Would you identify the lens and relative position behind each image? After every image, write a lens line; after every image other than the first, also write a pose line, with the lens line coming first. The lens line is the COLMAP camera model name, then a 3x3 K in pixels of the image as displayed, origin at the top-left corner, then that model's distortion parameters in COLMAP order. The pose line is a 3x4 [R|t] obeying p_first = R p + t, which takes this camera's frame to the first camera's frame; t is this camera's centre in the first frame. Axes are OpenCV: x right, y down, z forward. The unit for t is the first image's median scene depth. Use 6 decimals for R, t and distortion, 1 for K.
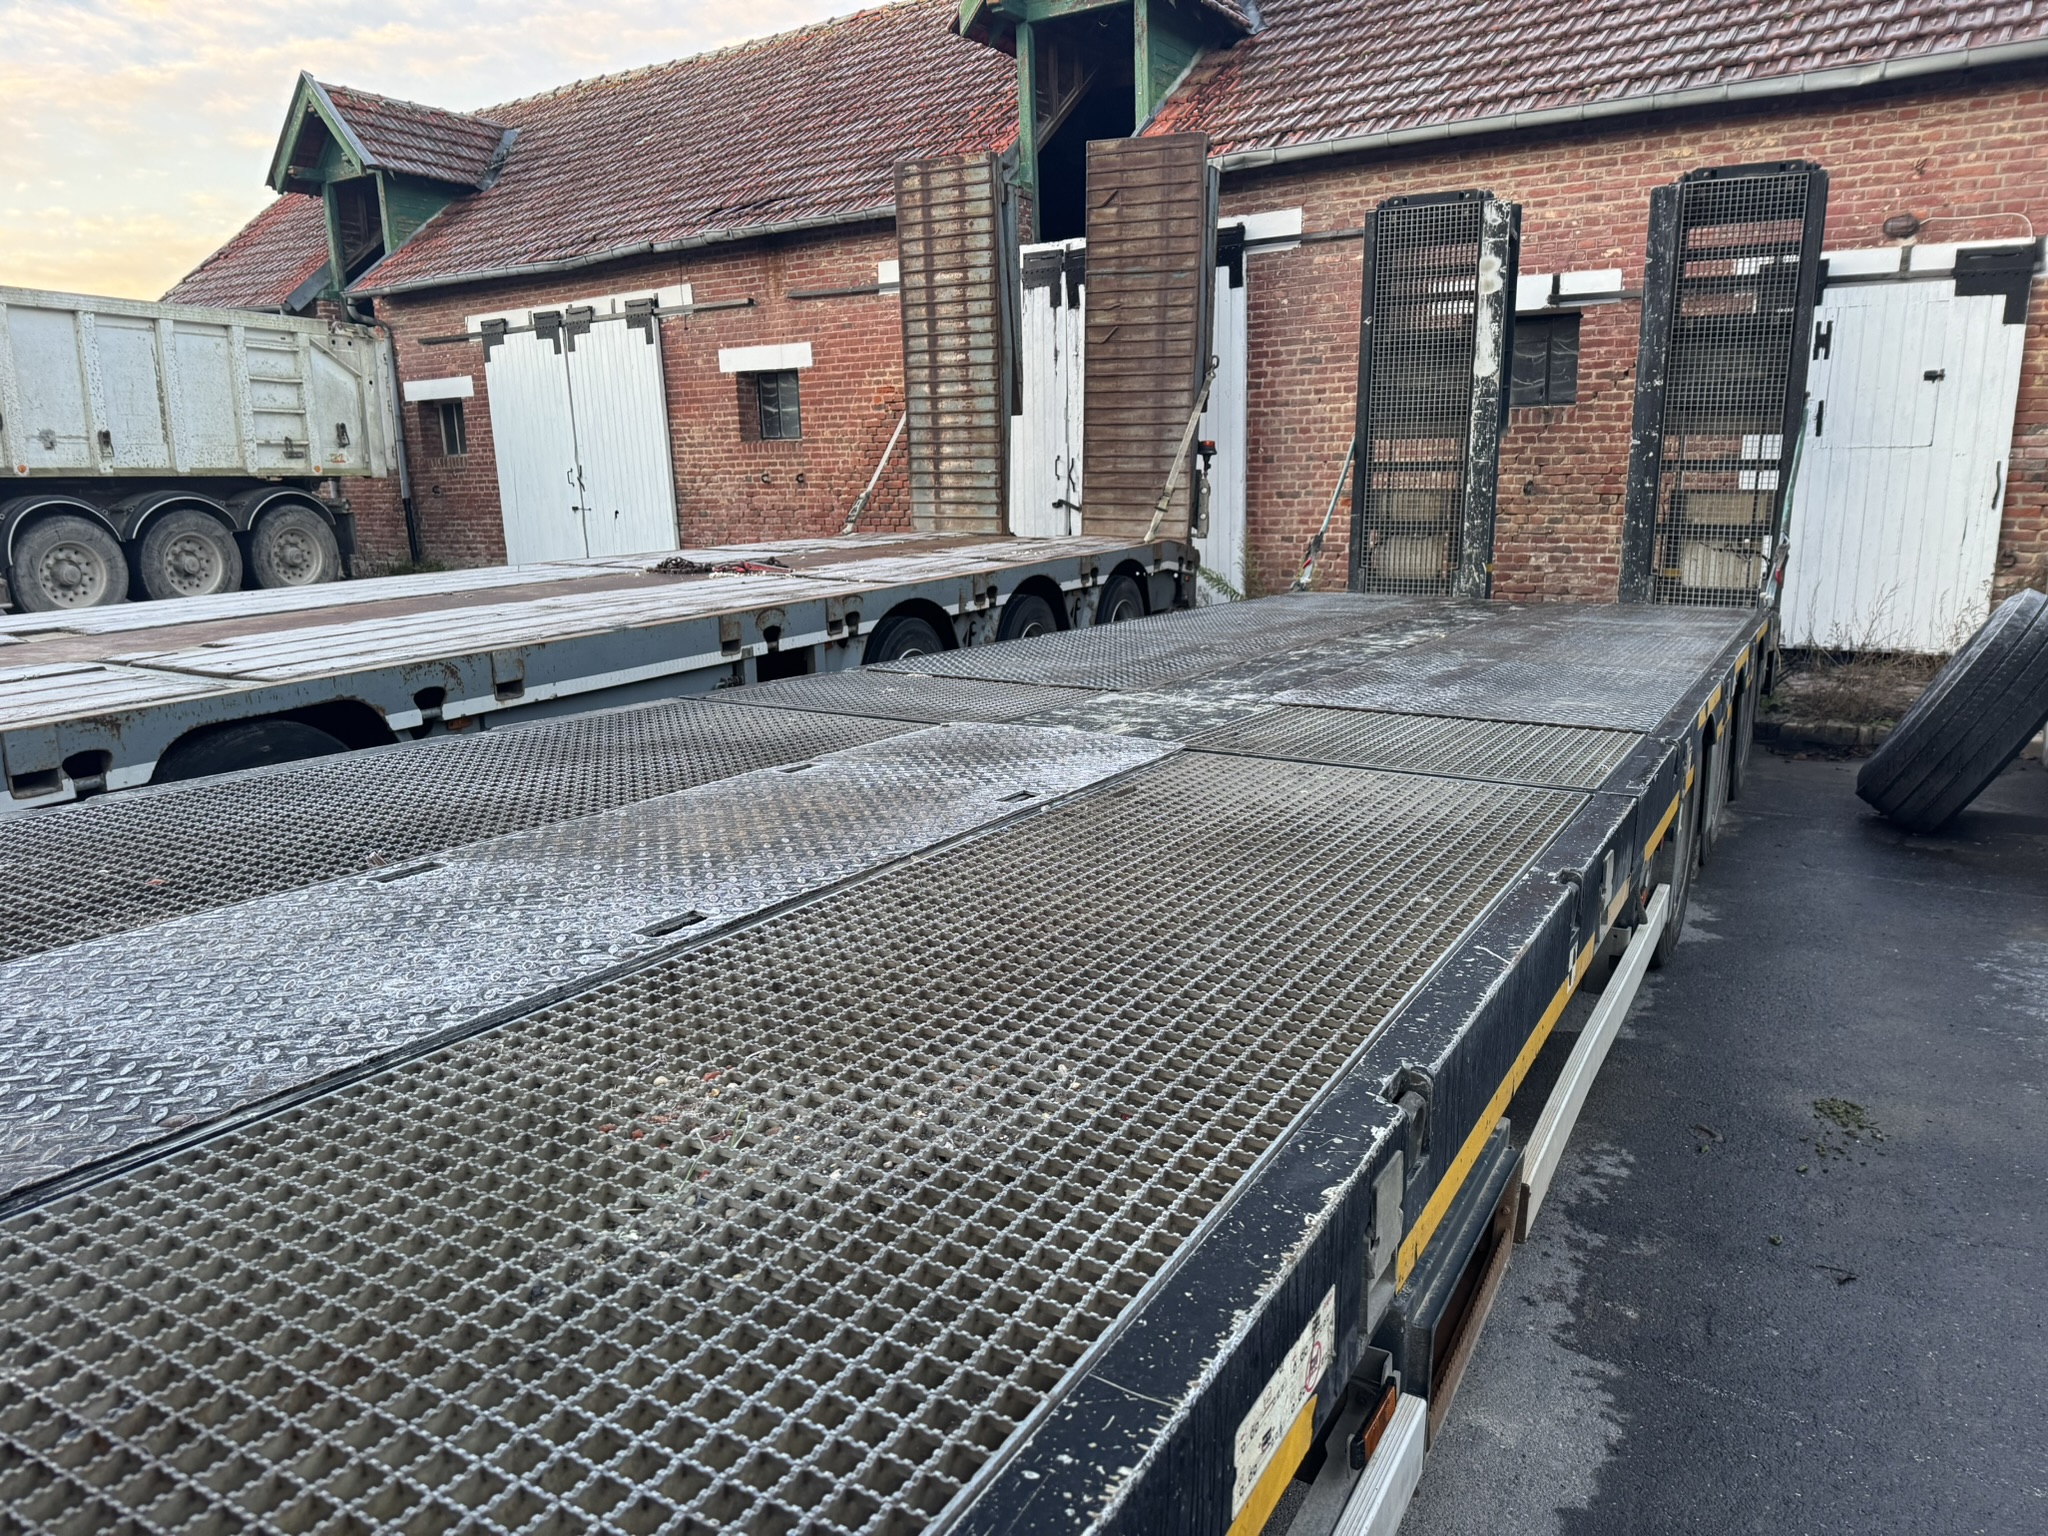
lens RADIAL K [[1436.9, 0, 1022.0], [0, 1436.9, 832.7], [0, 0, 1]] dist [0.096186, -0.138164]
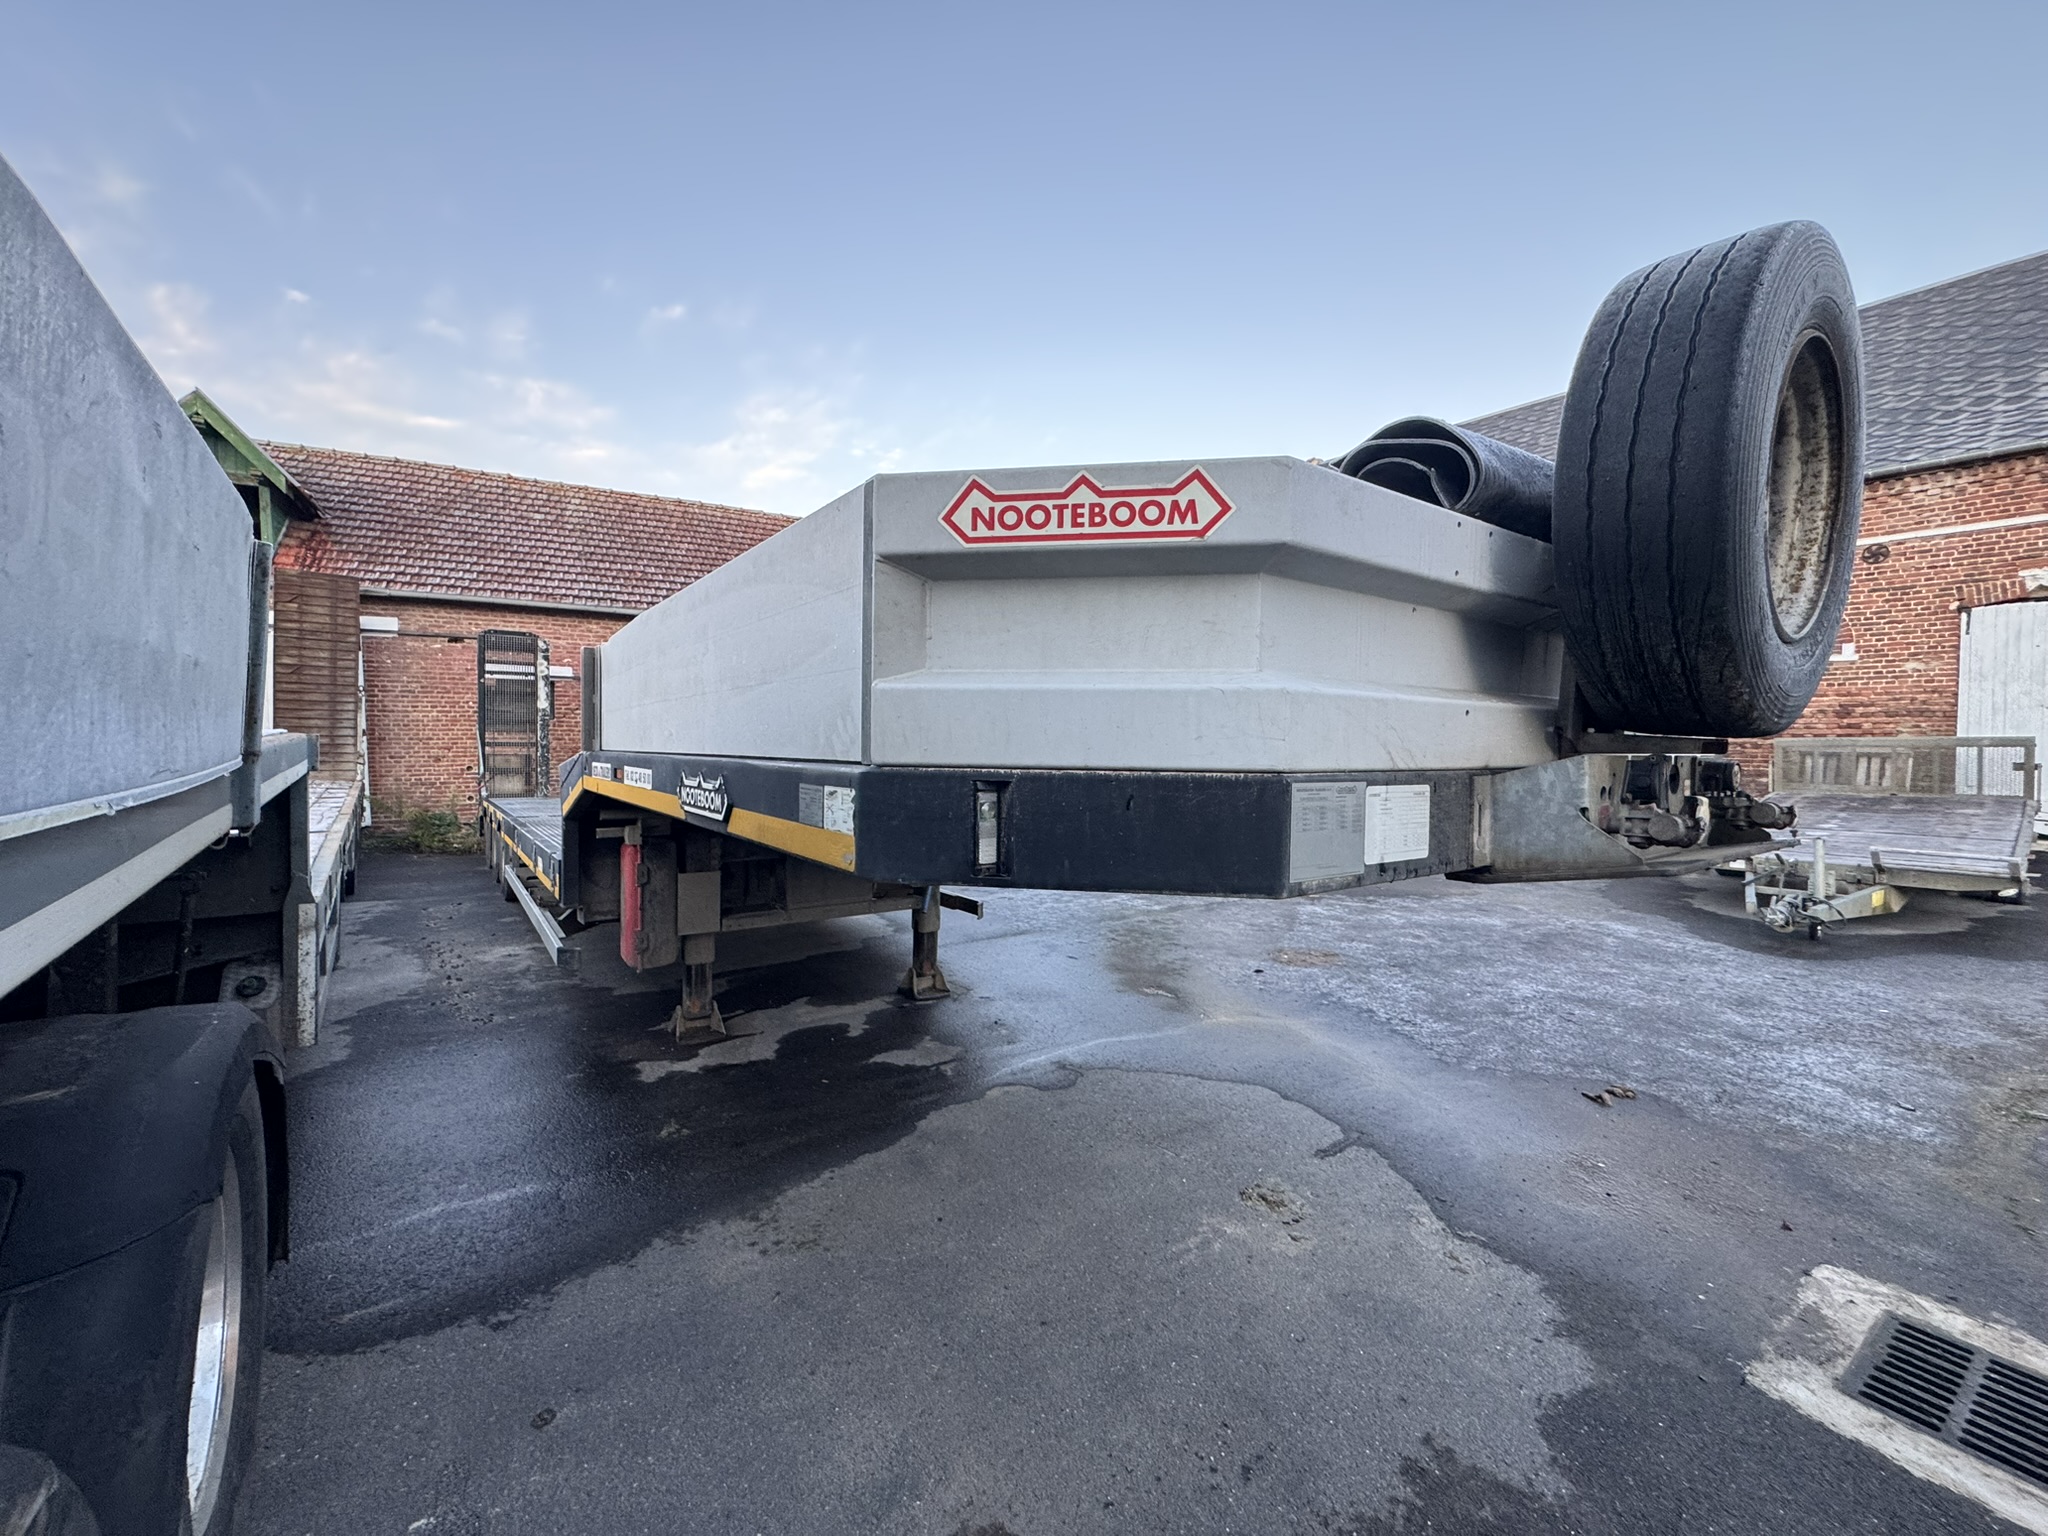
lens RADIAL K [[820.3, 0, 1021.5], [0, 820.3, 771.4], [0, 0, 1]] dist [-0.001790, -0.000130]
pose [[0.410891, -0.021794, 0.911424, -0.481238], [0.214907, 0.973857, -0.073599, 0.042148], [-0.885993, 0.226112, 0.404833, -0.166119]]
